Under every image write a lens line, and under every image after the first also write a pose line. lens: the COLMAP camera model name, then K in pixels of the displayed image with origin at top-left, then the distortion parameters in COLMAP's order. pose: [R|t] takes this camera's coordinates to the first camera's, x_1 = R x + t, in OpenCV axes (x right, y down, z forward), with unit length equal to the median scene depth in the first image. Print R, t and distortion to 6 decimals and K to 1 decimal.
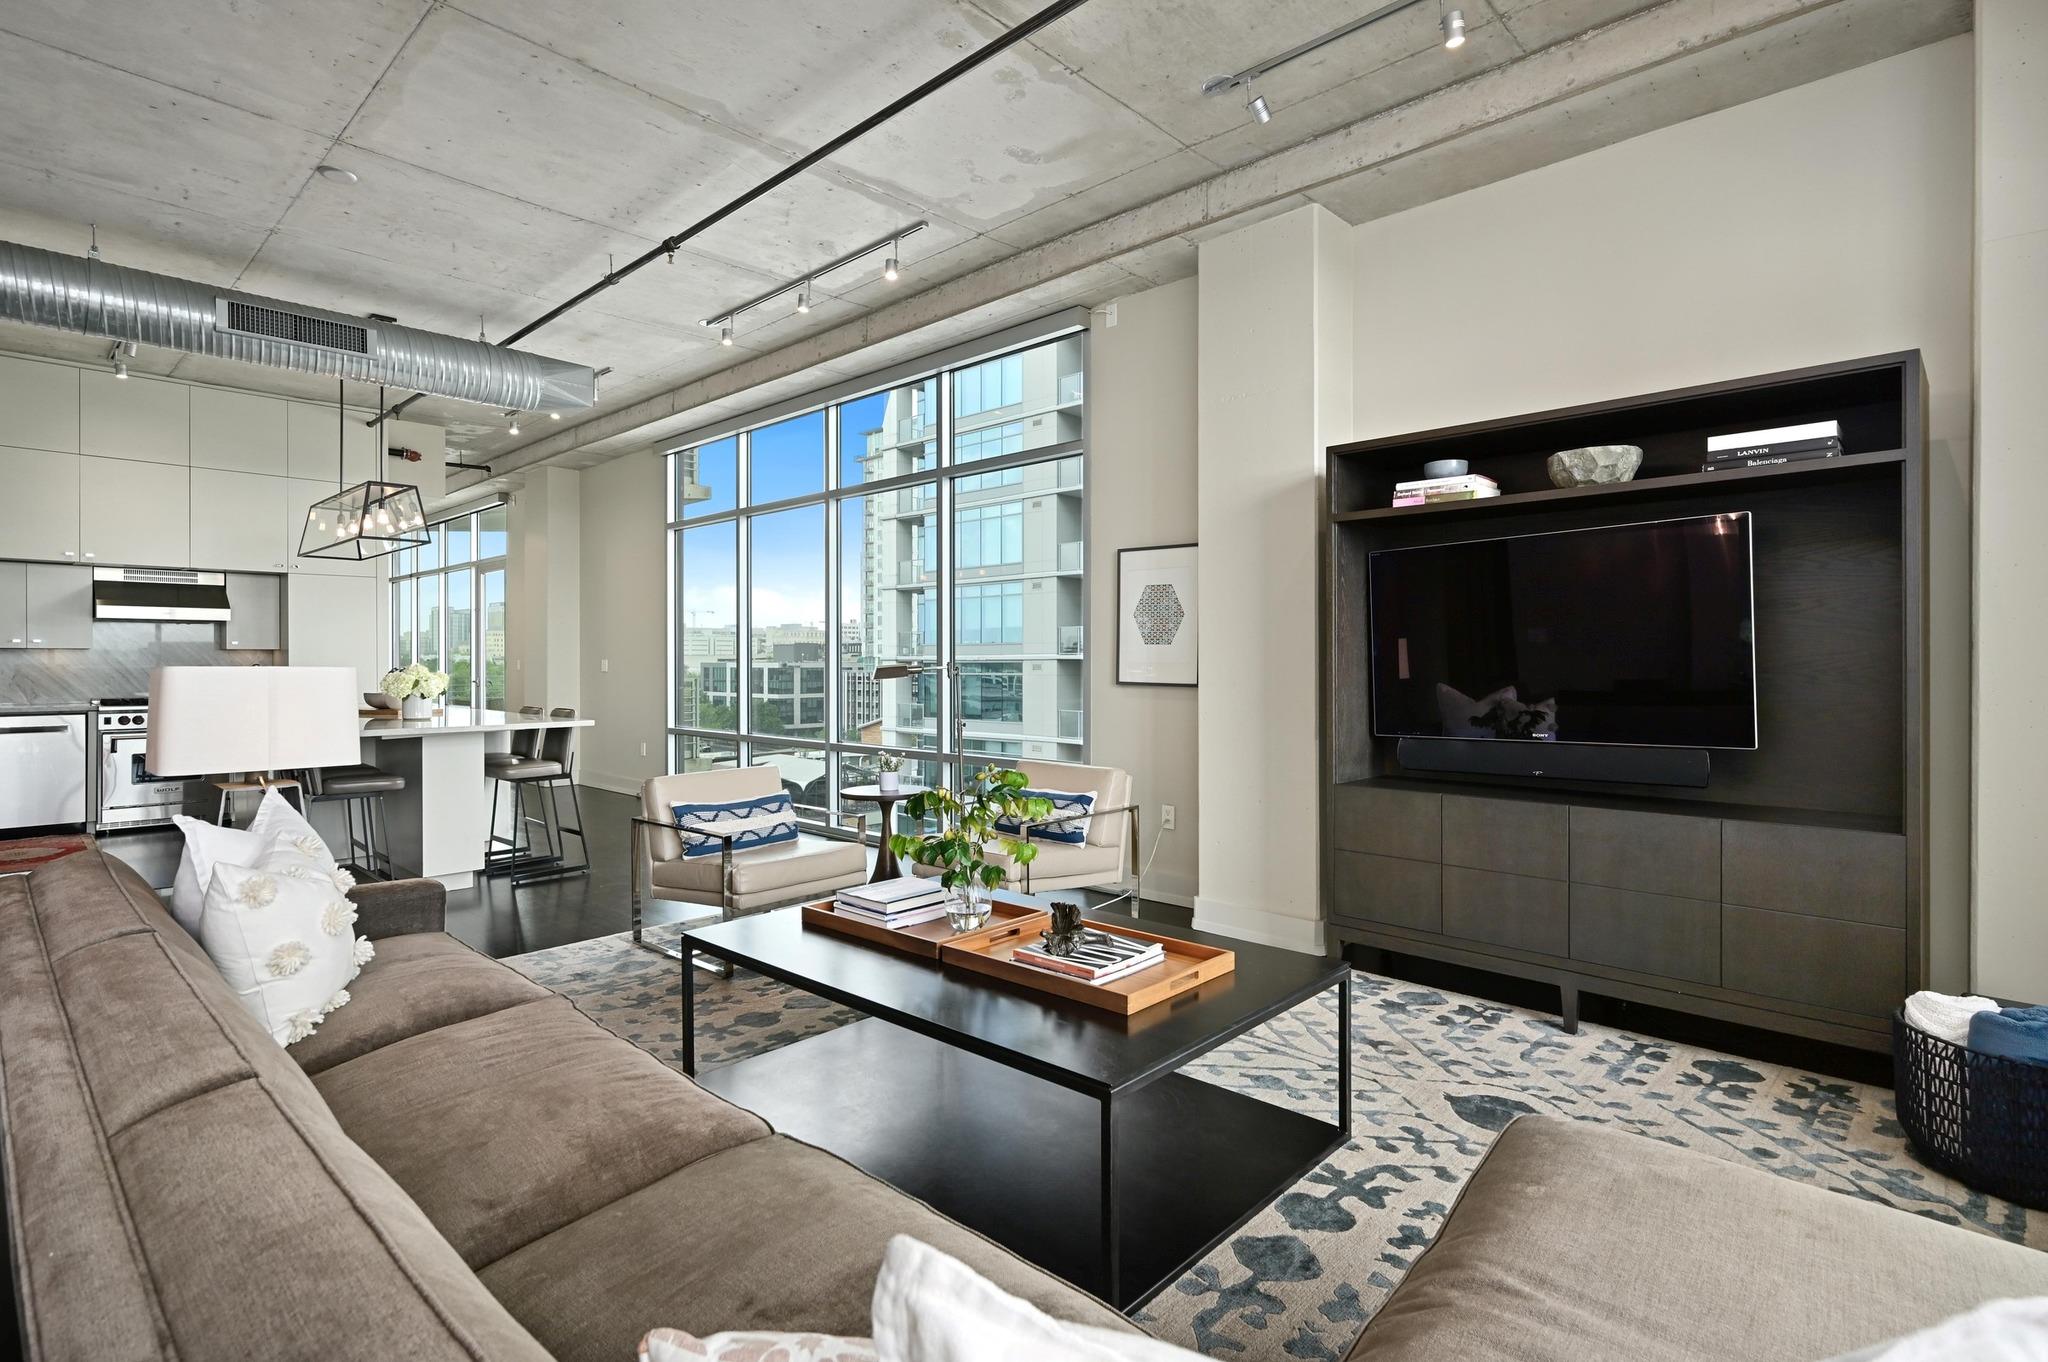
lens RADIAL K [[987.3, 0, 1033.7], [0, 987.3, 661.0], [0, 0, 1]] dist [-0.000069, 0.000555]
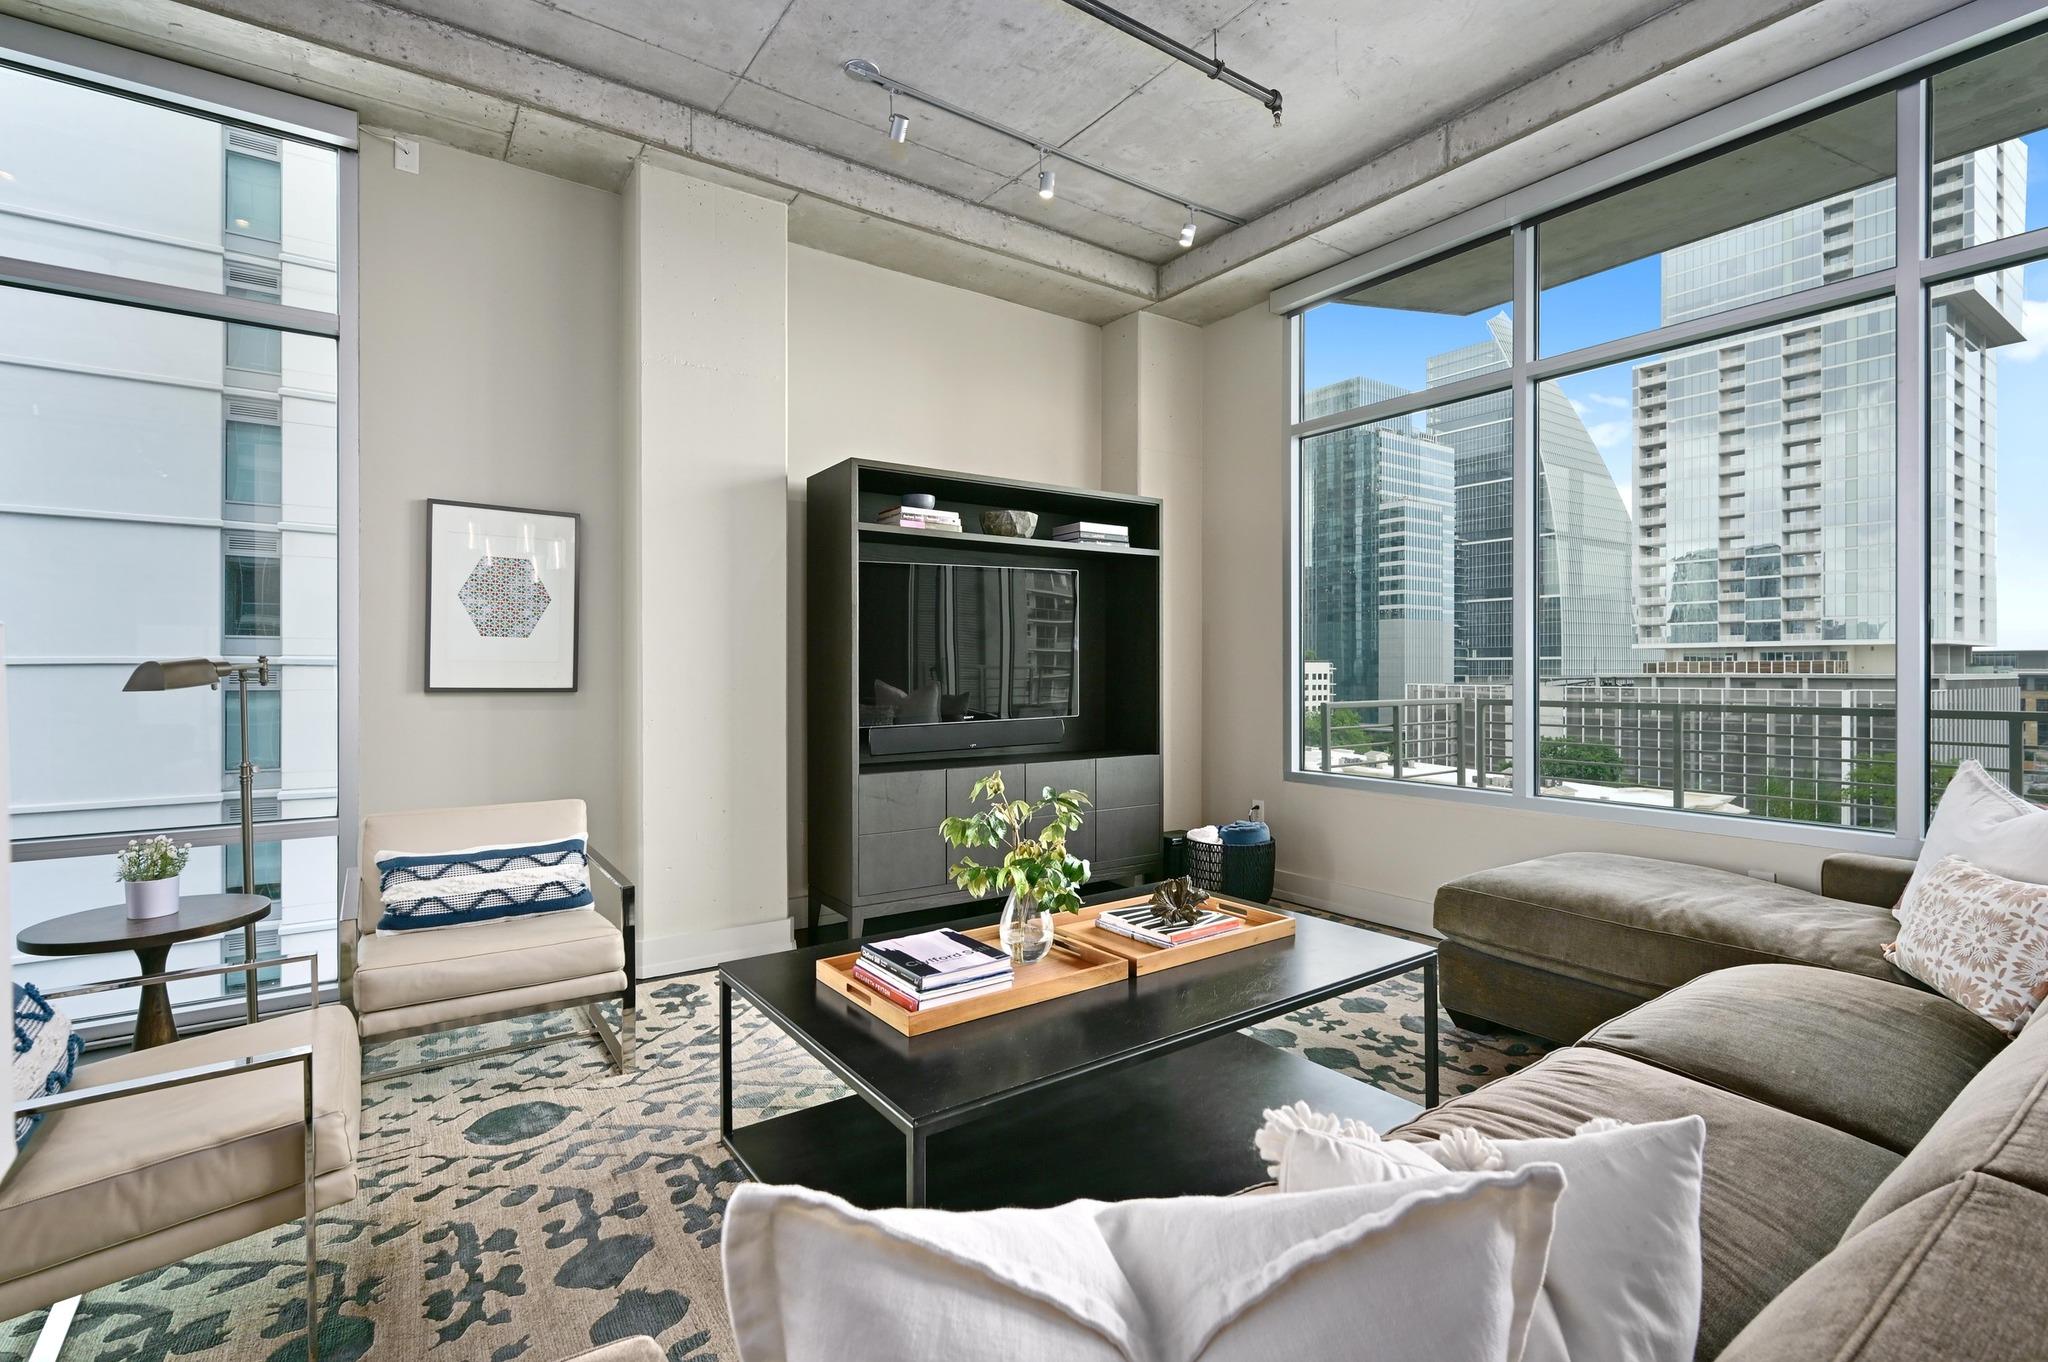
lens RADIAL K [[933.3, 0, 1025.5], [0, 933.3, 670.5], [0, 0, 1]] dist [-0.000240, 0.000140]
pose [[0.207561, -0.000482, 0.978222, -0.565161], [-0.001089, 0.999999, 0.000724, 0.009045], [-0.978222, -0.001216, 0.207560, 0.536014]]
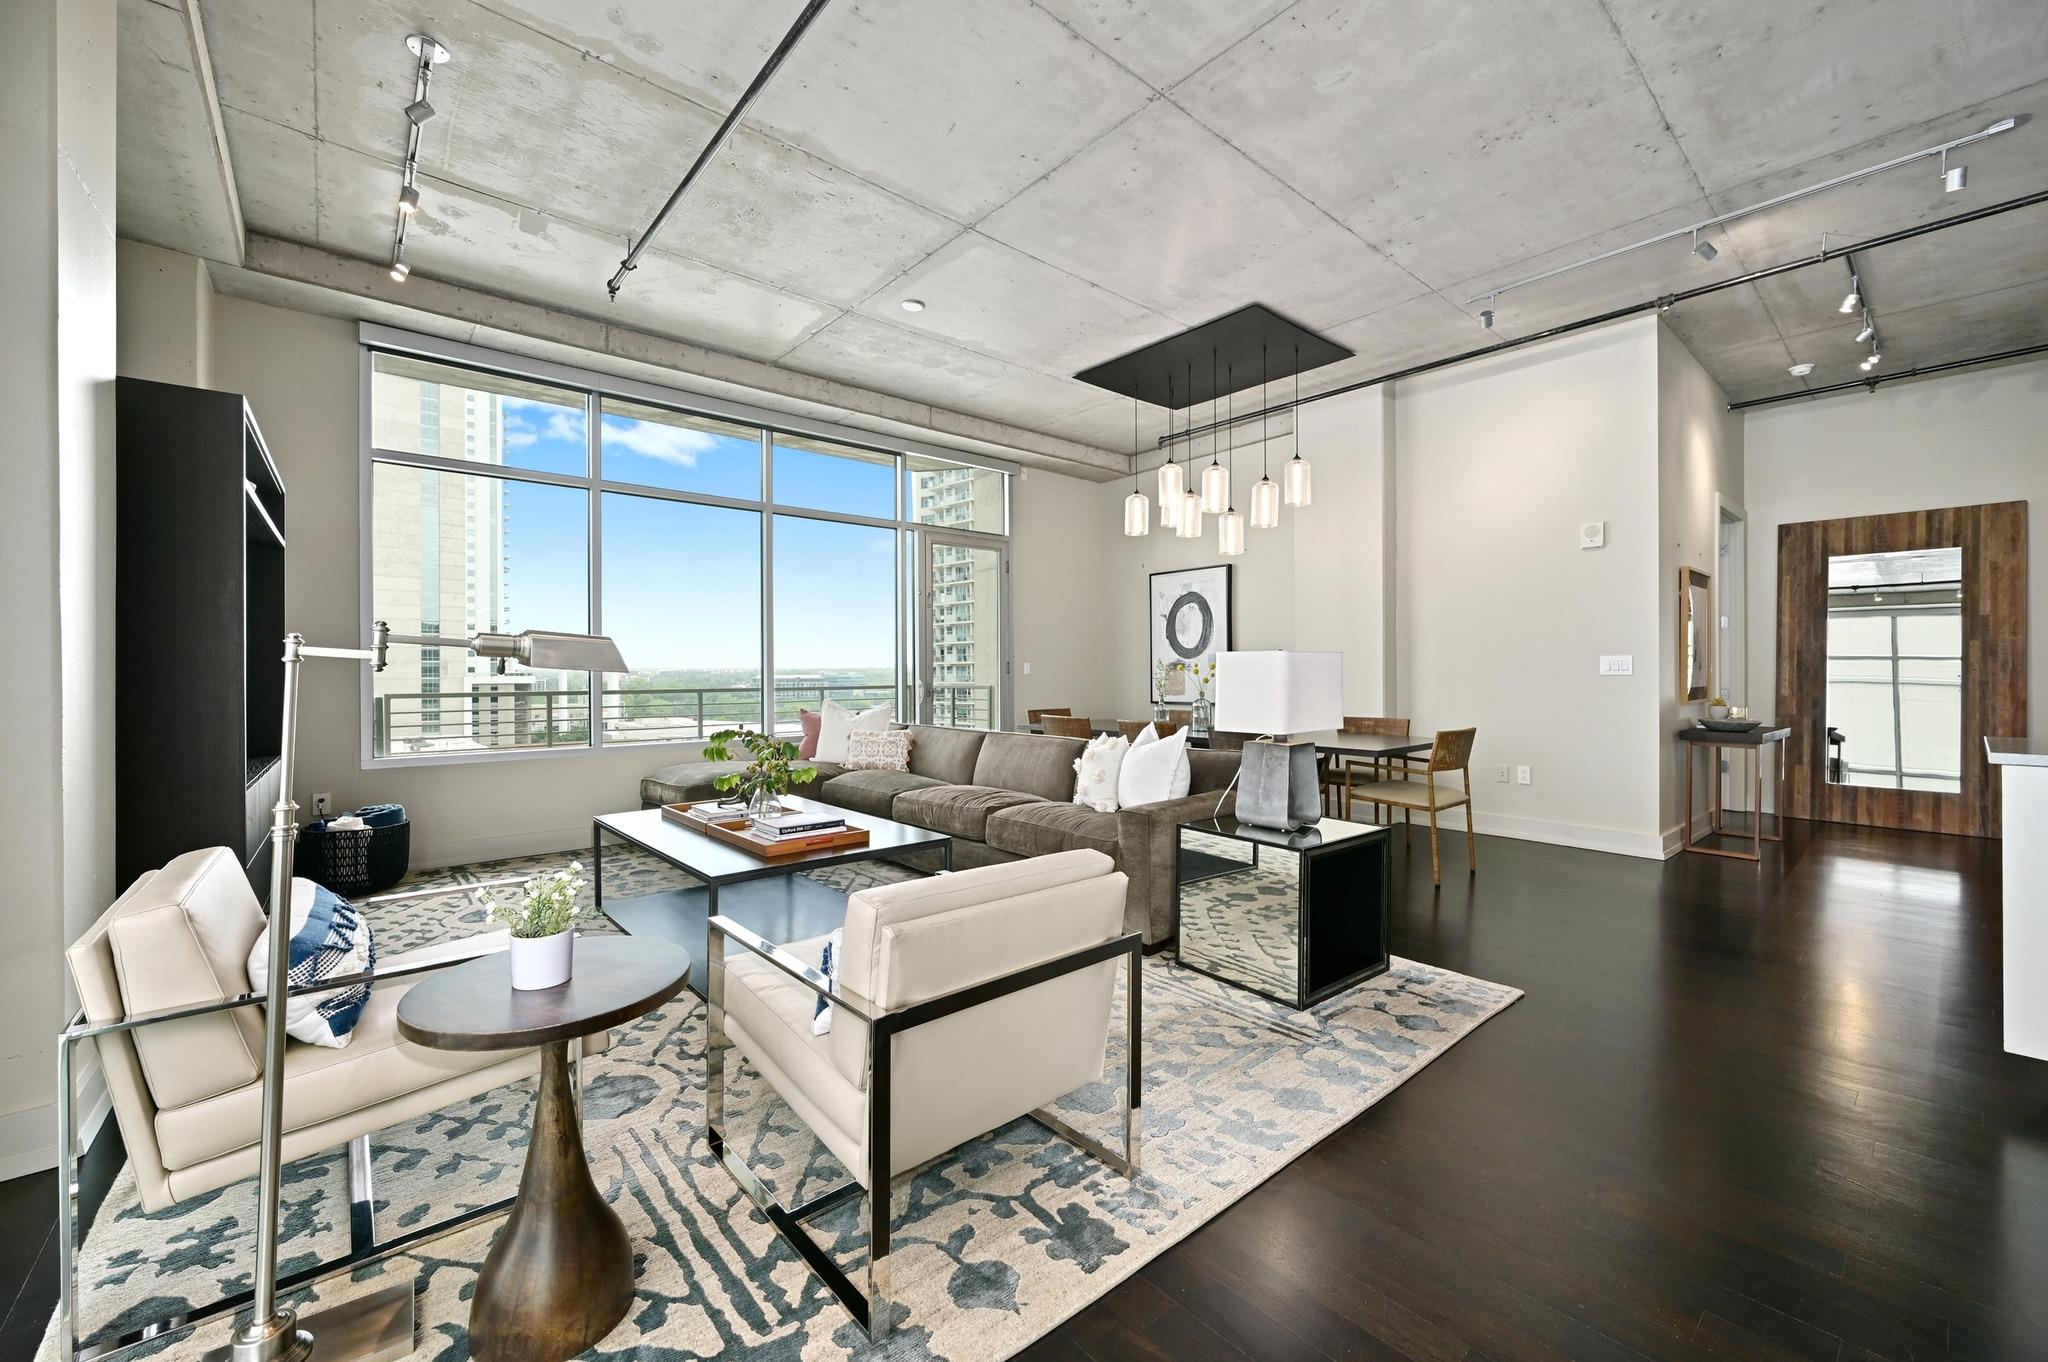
lens RADIAL K [[808.2, 0, 1028.6], [0, 808.2, 672.1], [0, 0, 1]] dist [-0.002116, 0.000022]
pose [[-0.993638, 0.005985, 0.112466, -0.392853], [0.005546, 0.999976, -0.004222, 0.023435], [-0.112489, -0.003571, -0.993647, 1.415333]]
